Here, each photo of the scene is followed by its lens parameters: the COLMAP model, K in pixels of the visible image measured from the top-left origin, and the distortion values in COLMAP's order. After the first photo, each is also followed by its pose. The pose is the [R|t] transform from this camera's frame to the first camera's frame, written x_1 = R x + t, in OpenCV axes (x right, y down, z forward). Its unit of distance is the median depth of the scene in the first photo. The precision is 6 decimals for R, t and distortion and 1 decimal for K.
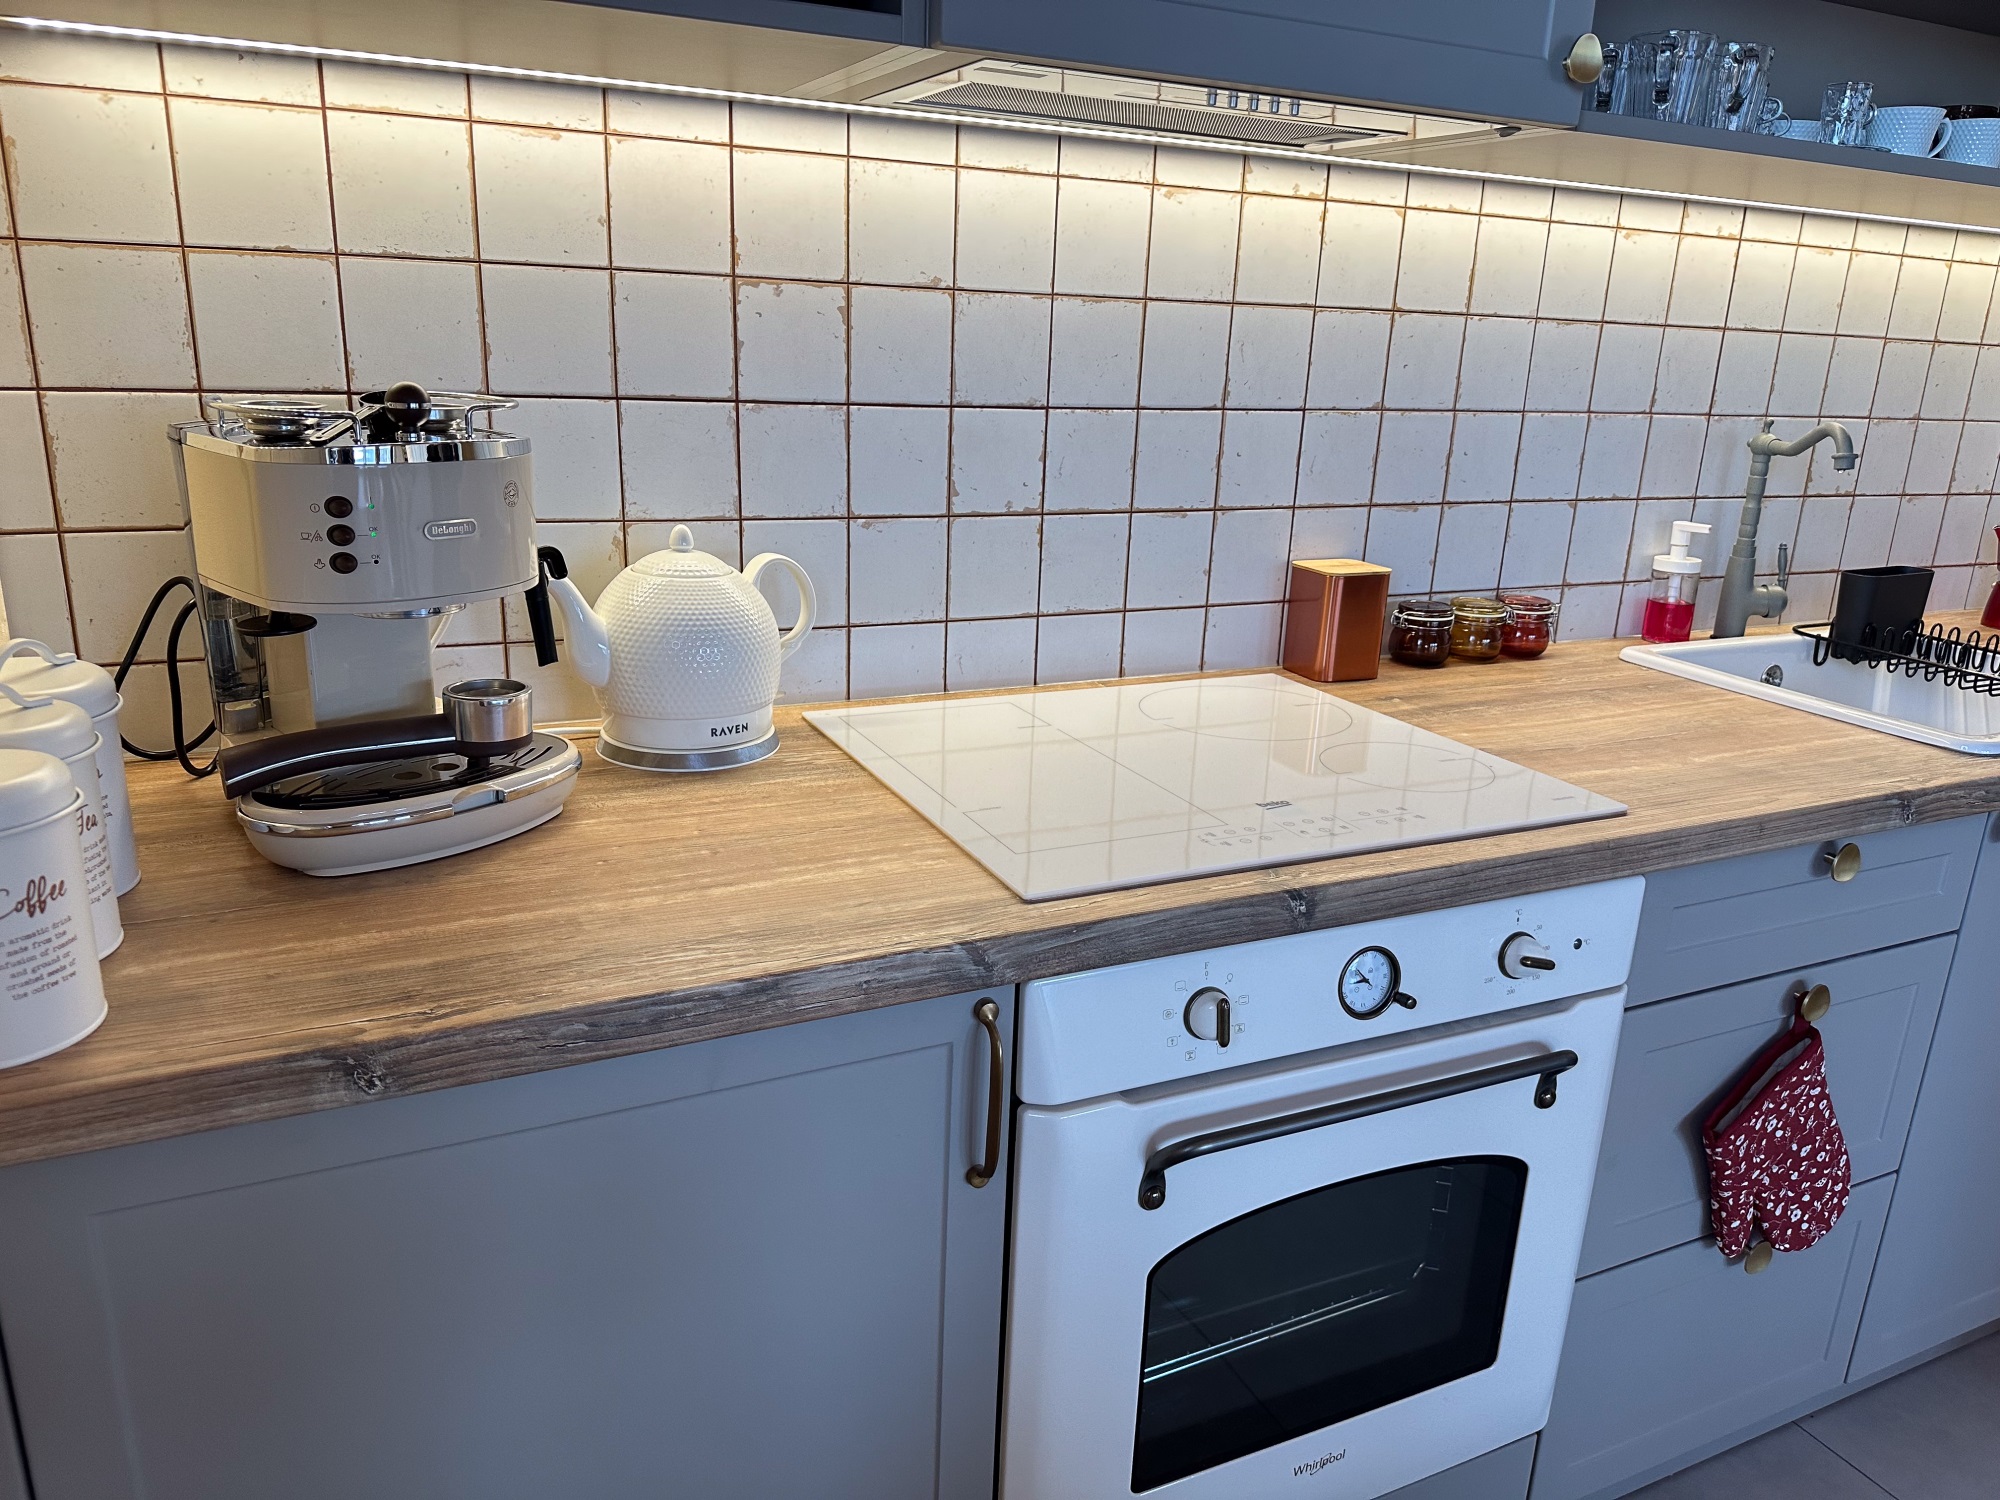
lens RADIAL K [[1402.4, 0, 1000.4], [0, 1402.4, 755.6], [0, 0, 1]] dist [0.030136, -0.030906]
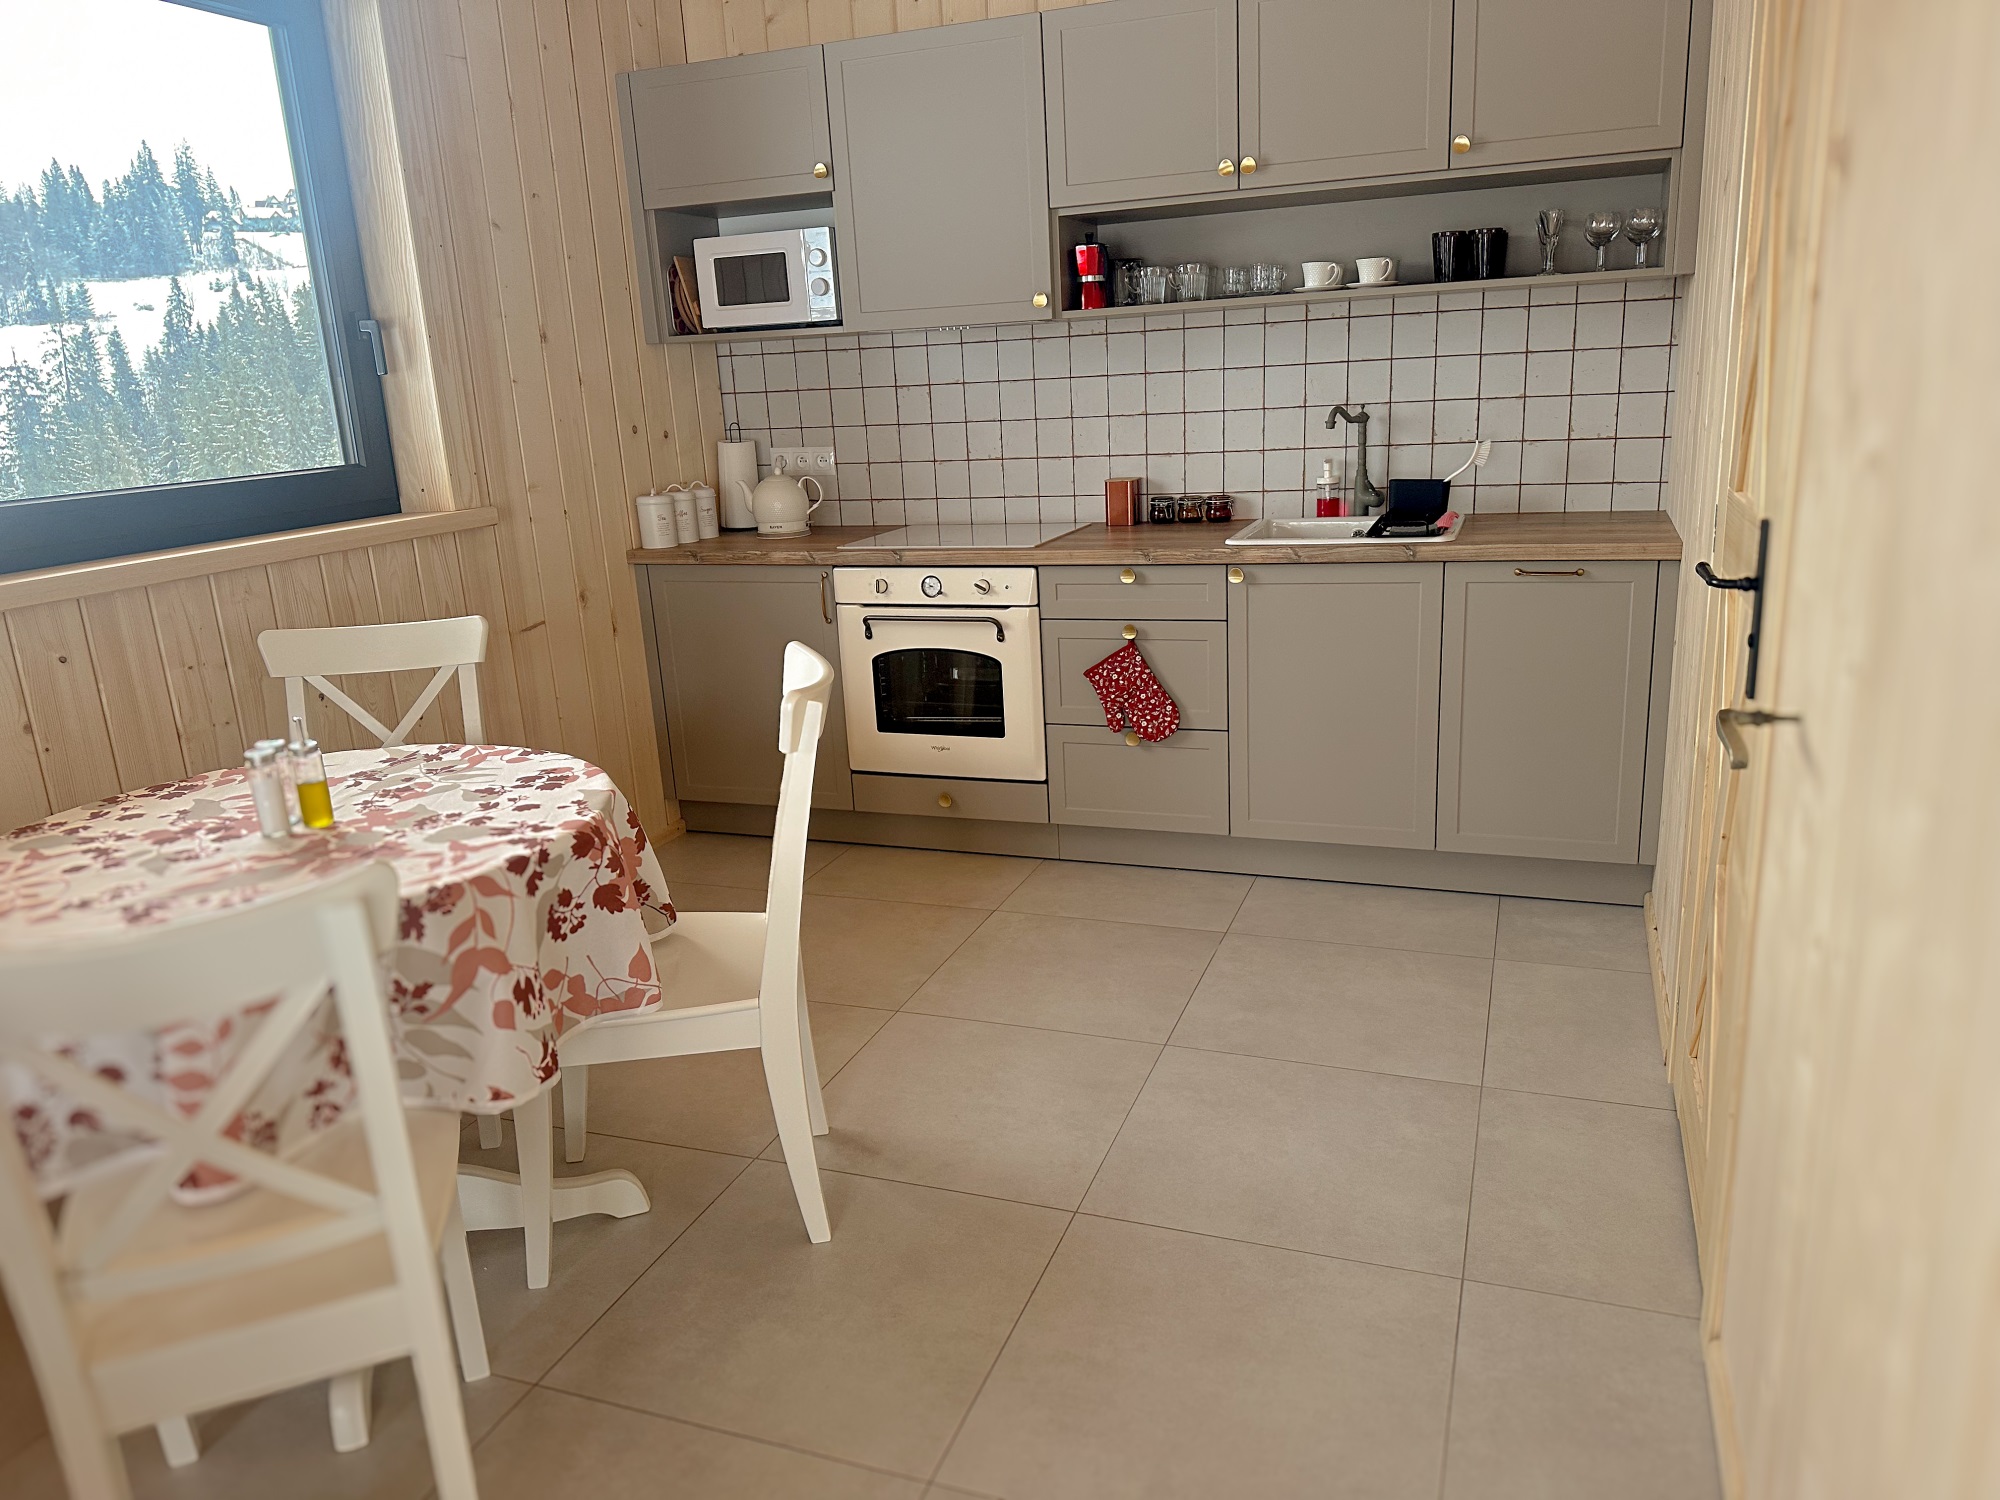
lens RADIAL K [[1402.4, 0, 1000.4], [0, 1402.4, 755.6], [0, 0, 1]] dist [0.030136, -0.030906]
pose [[0.674562, 0.124640, -0.727620, 2.439617], [-0.131765, 0.990145, 0.047454, 0.322304], [0.726364, 0.063864, 0.684337, -1.004380]]
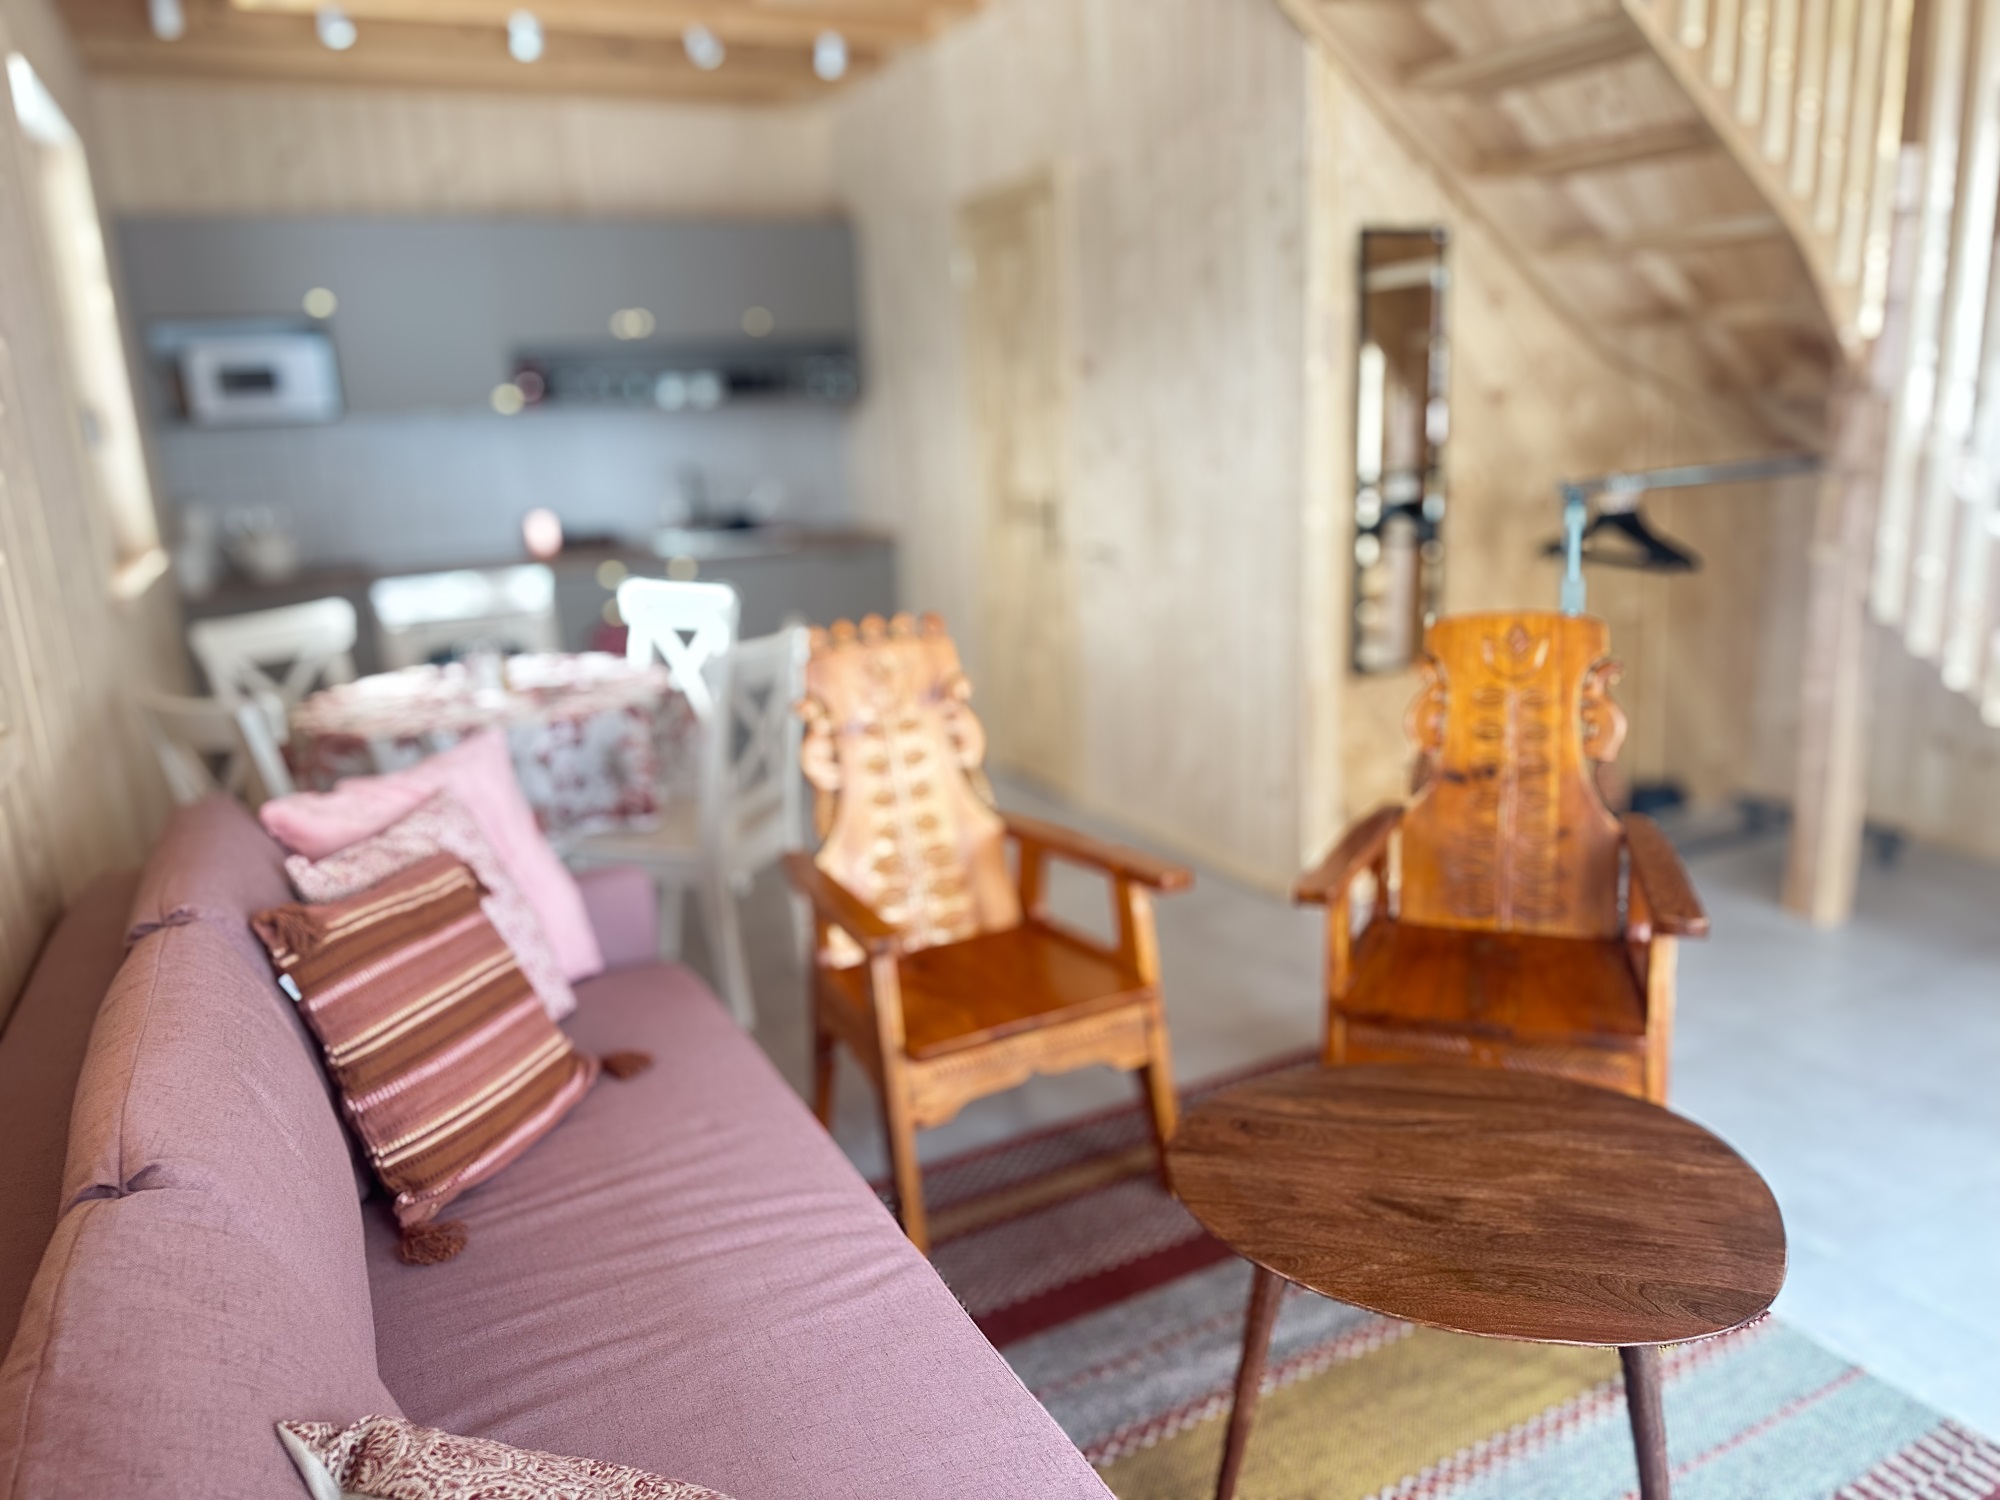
lens RADIAL K [[1402.4, 0, 1000.4], [0, 1402.4, 755.6], [0, 0, 1]] dist [0.030136, -0.030906]
pose [[0.996339, -0.085317, -0.005493, 1.784885], [0.085054, 0.995674, -0.037396, 0.893621], [0.008659, 0.036792, 0.999285, -3.273335]]
